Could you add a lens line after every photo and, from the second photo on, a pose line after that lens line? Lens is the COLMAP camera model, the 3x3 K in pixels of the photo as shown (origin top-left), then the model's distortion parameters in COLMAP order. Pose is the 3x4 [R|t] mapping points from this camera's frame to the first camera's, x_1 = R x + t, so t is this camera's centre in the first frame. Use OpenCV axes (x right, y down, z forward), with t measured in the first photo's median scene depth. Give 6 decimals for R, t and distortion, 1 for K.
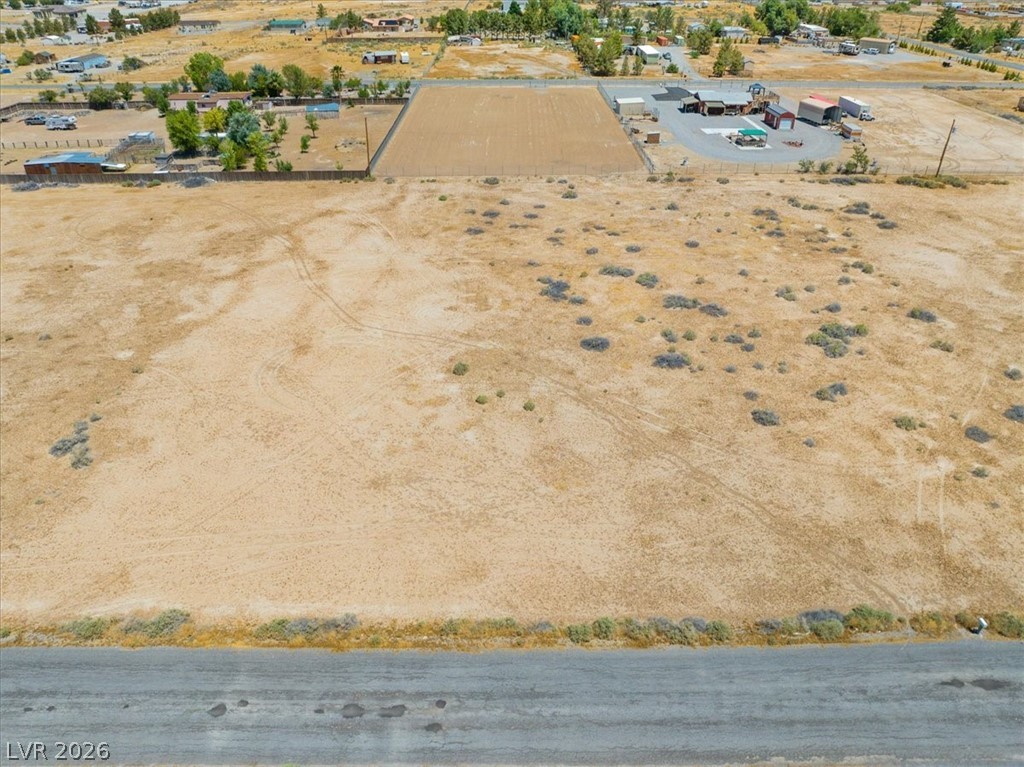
lens RADIAL K [[724.3, 0, 510.6], [0, 724.3, 376.7], [0, 0, 1]] dist [-0.047284, 0.017521]
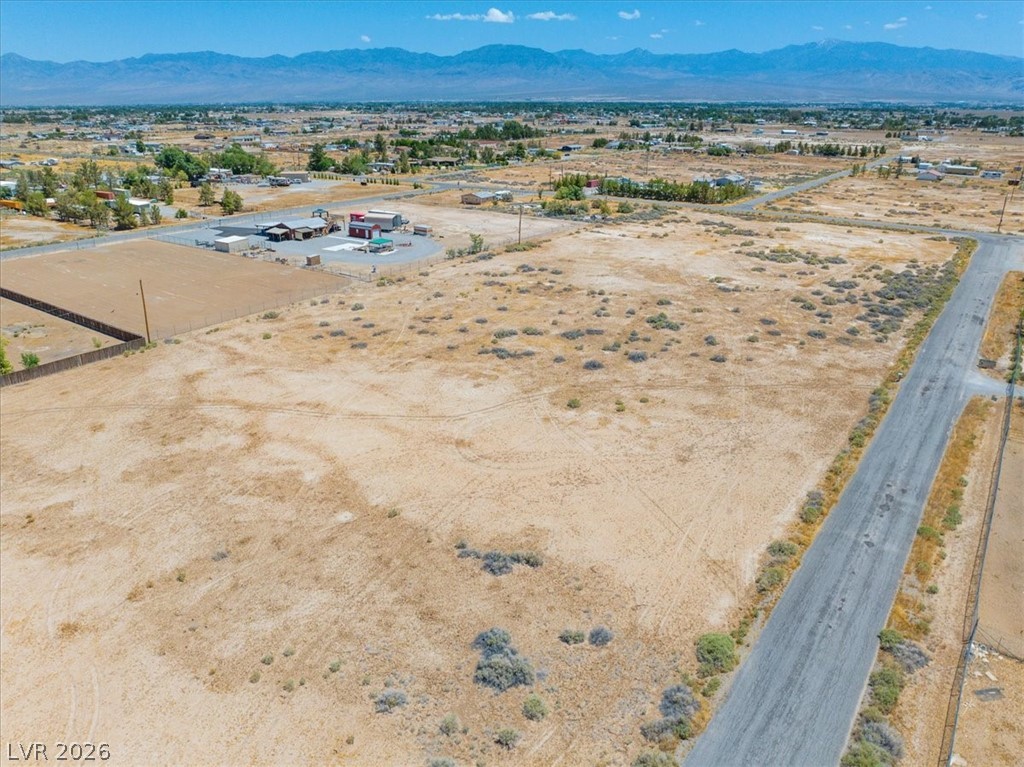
lens RADIAL K [[724.3, 0, 507.5], [0, 724.3, 368.9], [0, 0, 1]] dist [-0.047284, 0.017521]
pose [[0.595620, -0.279604, 0.753033, -0.907255], [0.416276, 0.909200, 0.008332, -0.105811], [-0.686987, 0.308507, 0.657930, 0.179569]]
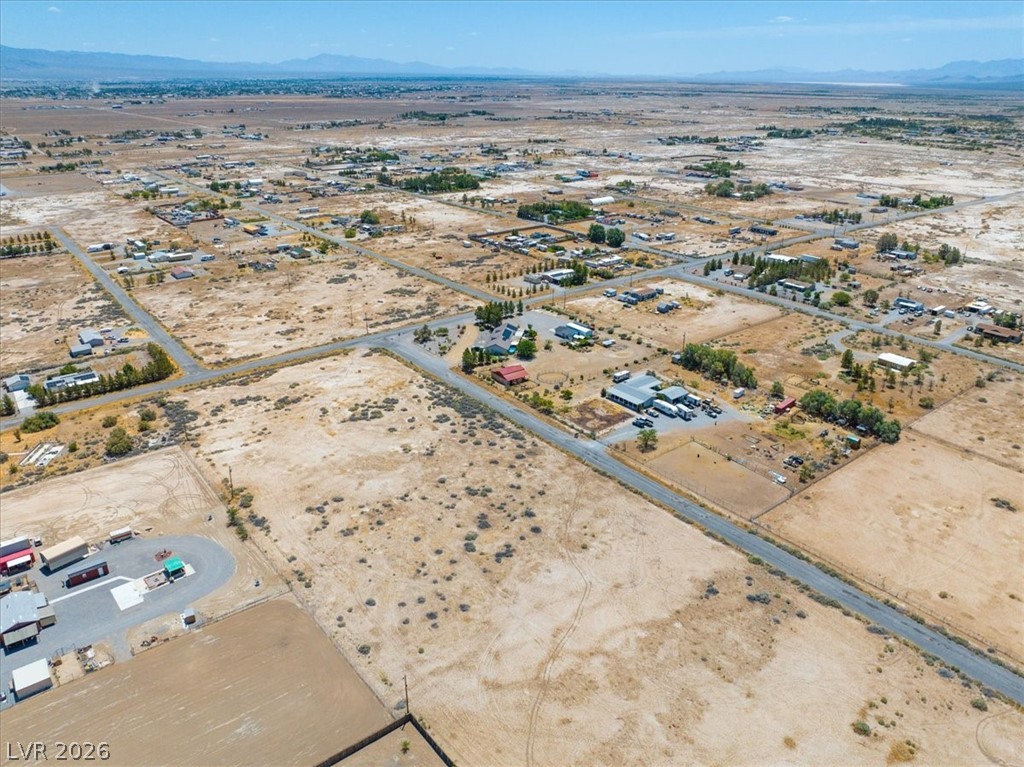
lens RADIAL K [[724.3, 0, 502.3], [0, 724.3, 380.0], [0, 0, 1]] dist [-0.047284, 0.017521]
pose [[-0.604567, -0.311177, 0.733259, -1.397642], [0.415555, 0.662132, 0.623615, -1.870194], [-0.679568, 0.681726, -0.270992, 1.263645]]
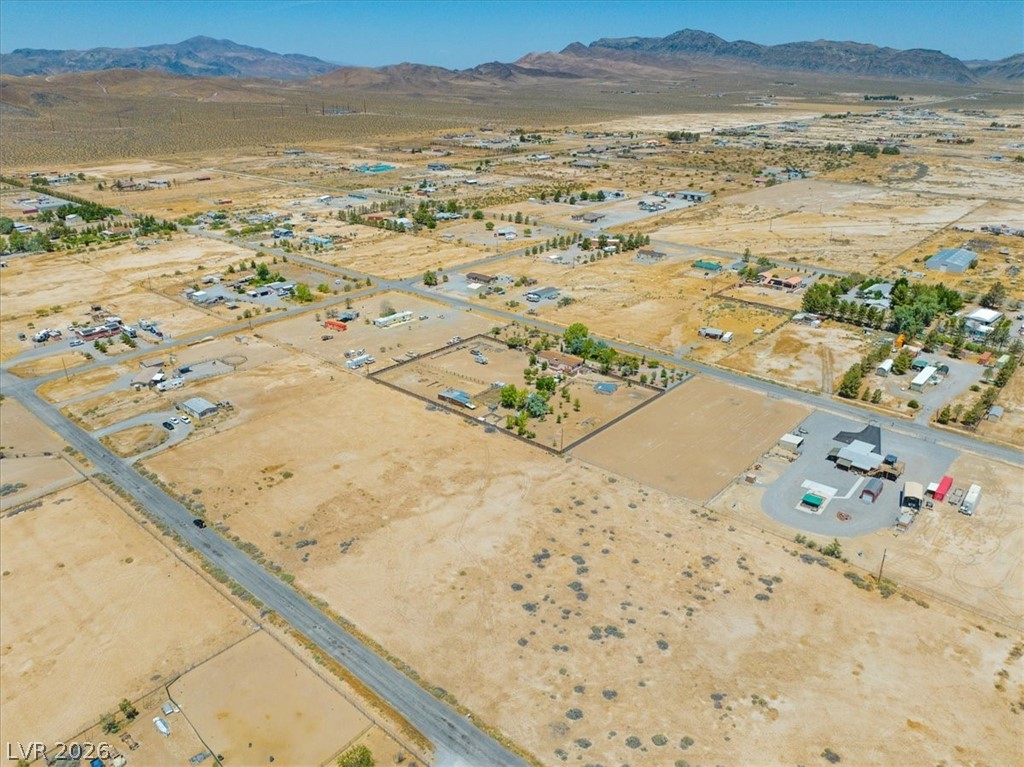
lens RADIAL K [[744.5, 0, 511.5], [0, 744.5, 374.4], [0, 0, 1]] dist [-0.046470, 0.016848]
pose [[0.746253, 0.256071, -0.614438, 1.262692], [-0.348296, 0.936818, -0.032591, -0.545411], [0.567271, 0.238327, 0.788291, -0.977562]]
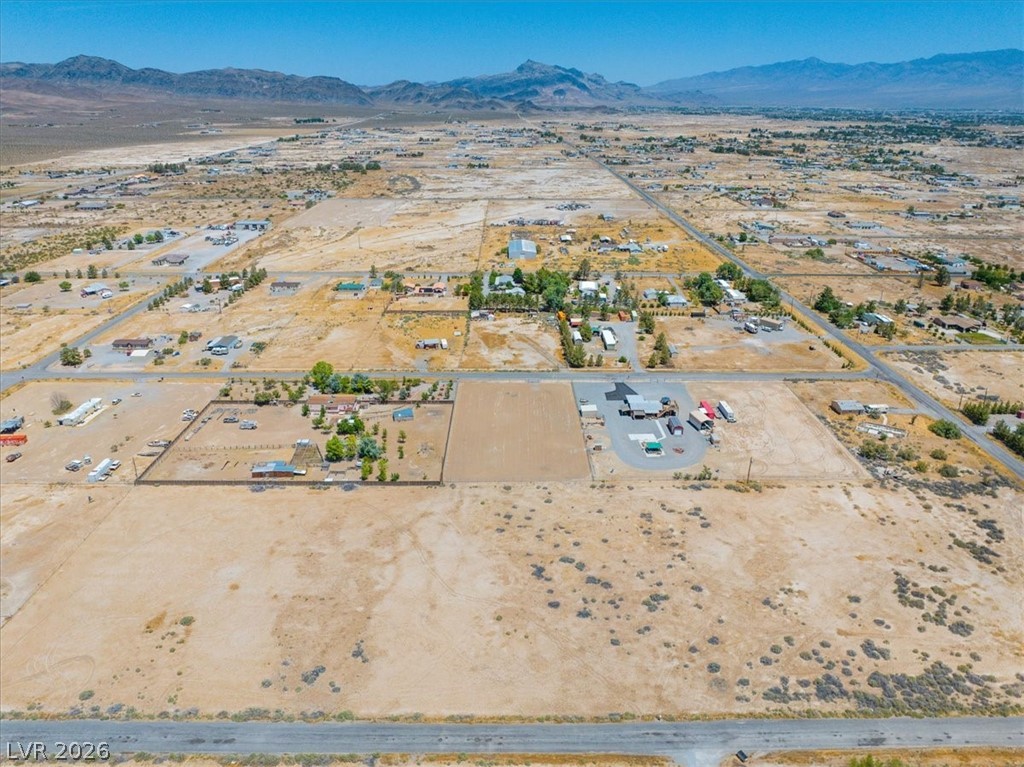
lens RADIAL K [[724.3, 0, 514.0], [0, 724.3, 390.6], [0, 0, 1]] dist [-0.047284, 0.017521]
pose [[0.999975, 0.005414, 0.004524, -0.028011], [-0.004617, 0.987015, -0.160561, -0.322666], [-0.005335, 0.160536, 0.987016, -1.327502]]
